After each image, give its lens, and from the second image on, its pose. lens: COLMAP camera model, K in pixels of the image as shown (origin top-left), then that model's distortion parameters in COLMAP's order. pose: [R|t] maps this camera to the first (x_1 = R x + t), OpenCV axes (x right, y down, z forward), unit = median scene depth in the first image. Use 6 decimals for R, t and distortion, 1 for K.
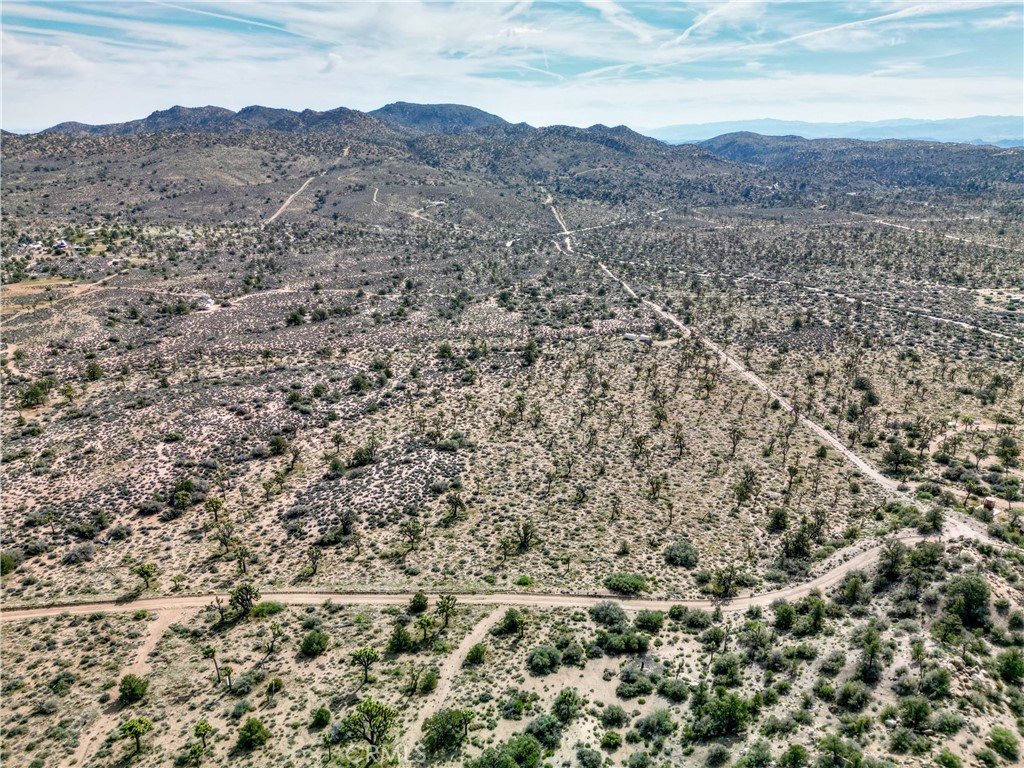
lens RADIAL K [[714.8, 0, 512.0], [0, 714.8, 384.0], [0, 0, 1]] dist [0.071617, -0.062934]
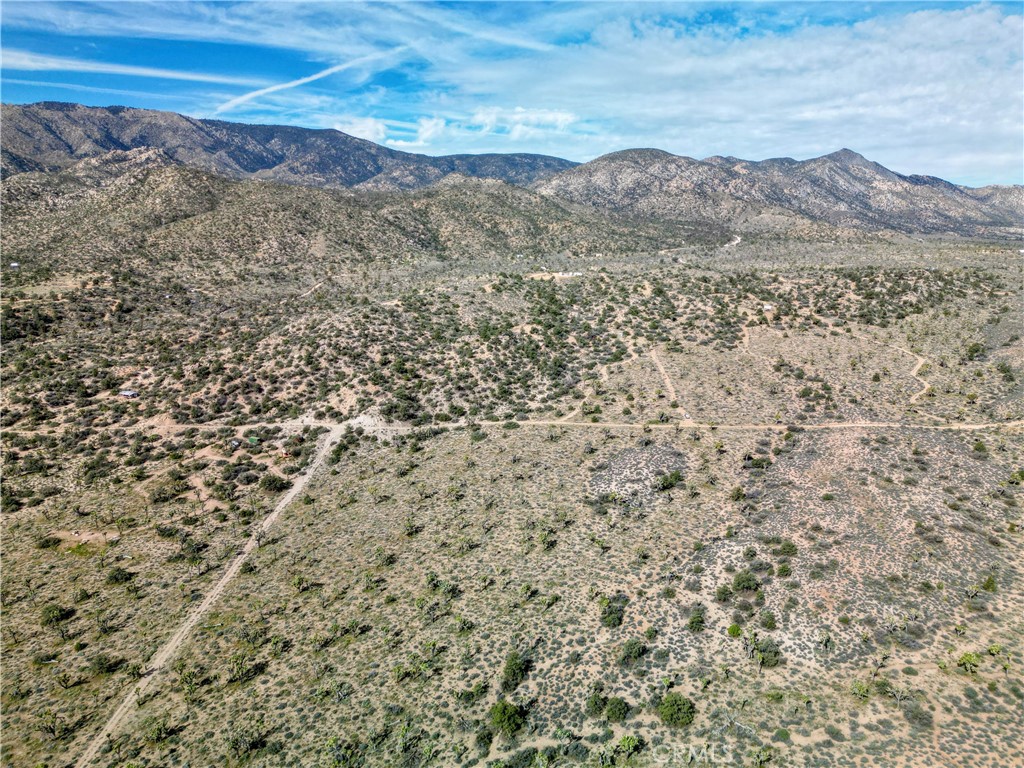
lens RADIAL K [[714.8, 0, 512.0], [0, 714.8, 384.0], [0, 0, 1]] dist [0.071617, -0.062934]
pose [[-0.996482, -0.028220, 0.078907, -0.023582], [0.020800, 0.828846, 0.559090, -1.038043], [-0.081180, 0.558764, -0.825344, 2.557526]]
